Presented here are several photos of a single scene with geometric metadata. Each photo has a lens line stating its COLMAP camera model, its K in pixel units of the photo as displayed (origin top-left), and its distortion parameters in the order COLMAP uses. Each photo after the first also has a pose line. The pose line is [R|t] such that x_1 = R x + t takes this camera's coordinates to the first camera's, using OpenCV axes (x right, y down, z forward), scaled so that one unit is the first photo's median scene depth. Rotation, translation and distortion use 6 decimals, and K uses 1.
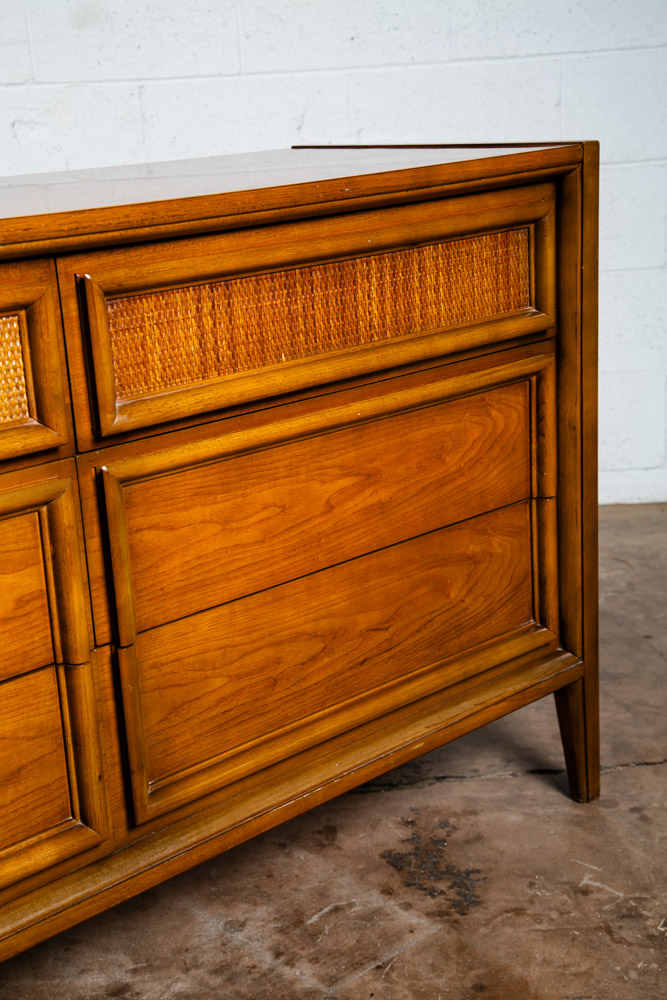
lens RADIAL K [[1461.2, 0, 322.7], [0, 1461.2, 506.6], [0, 0, 1]] dist [0.172217, 0.000000]
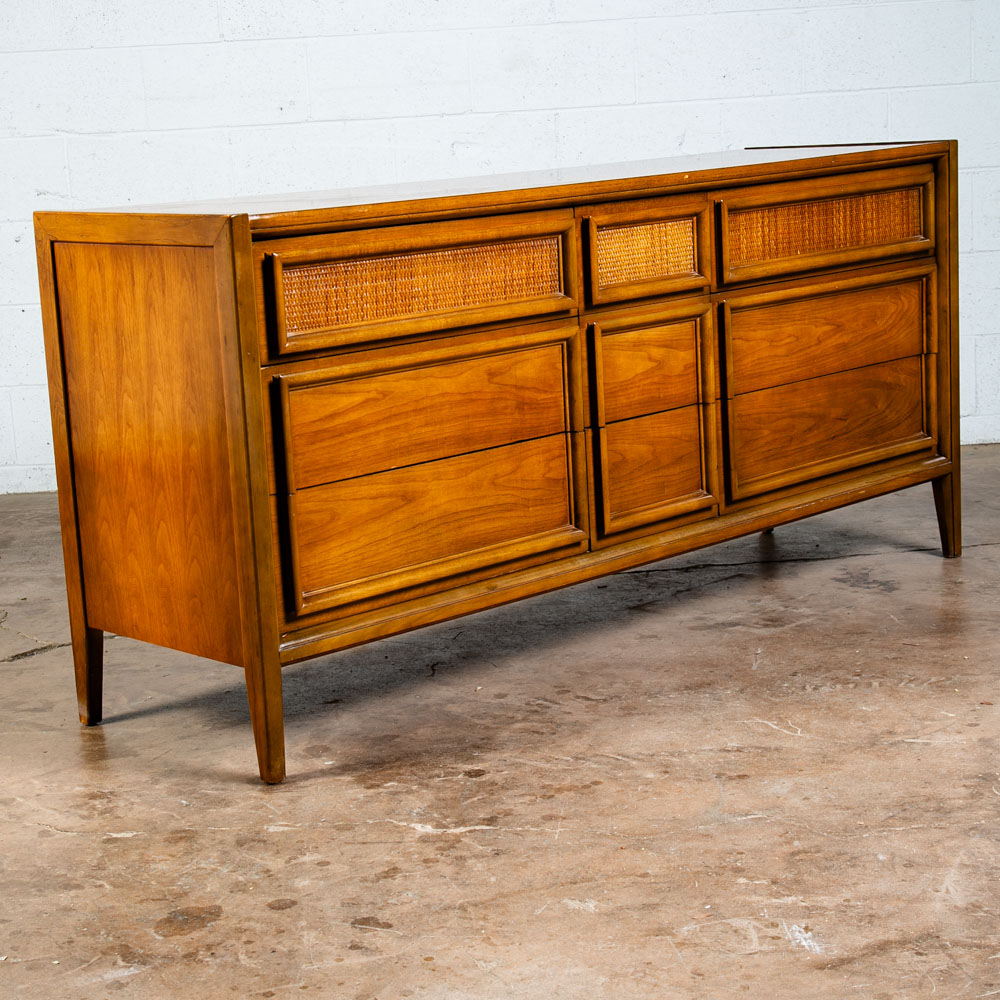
lens RADIAL K [[2049.1, 0, 487.5], [0, 2049.1, 507.3], [0, 0, 1]] dist [0.097031, 0.000000]
pose [[0.999554, -0.007573, 0.028875, -0.440378], [0.010160, 0.995843, -0.090521, 0.396481], [-0.028070, 0.090774, 0.995476, -1.352464]]
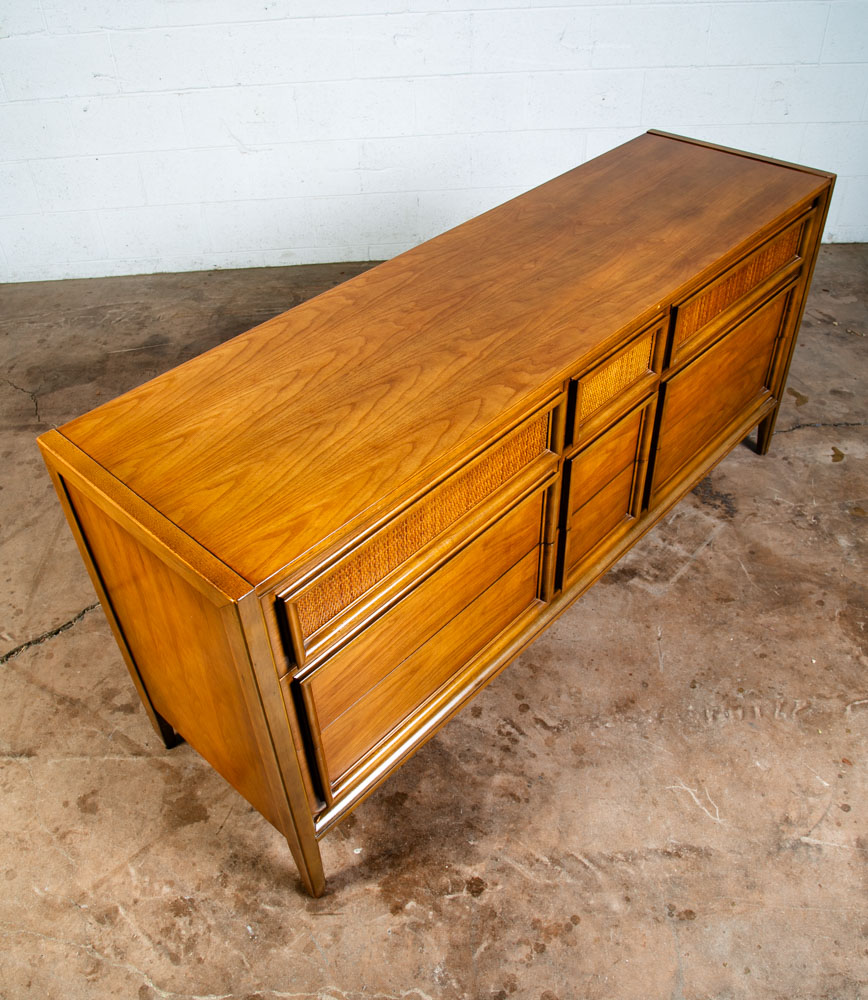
lens RADIAL K [[874.7, 0, 428.6], [0, 874.7, 485.4], [0, 0, 1]] dist [-0.107413, 0.047808]
pose [[0.996053, -0.044484, 0.076803, -0.508304], [0.009429, 0.913468, 0.406802, -0.348670], [-0.088253, -0.404473, 0.910282, -0.201054]]
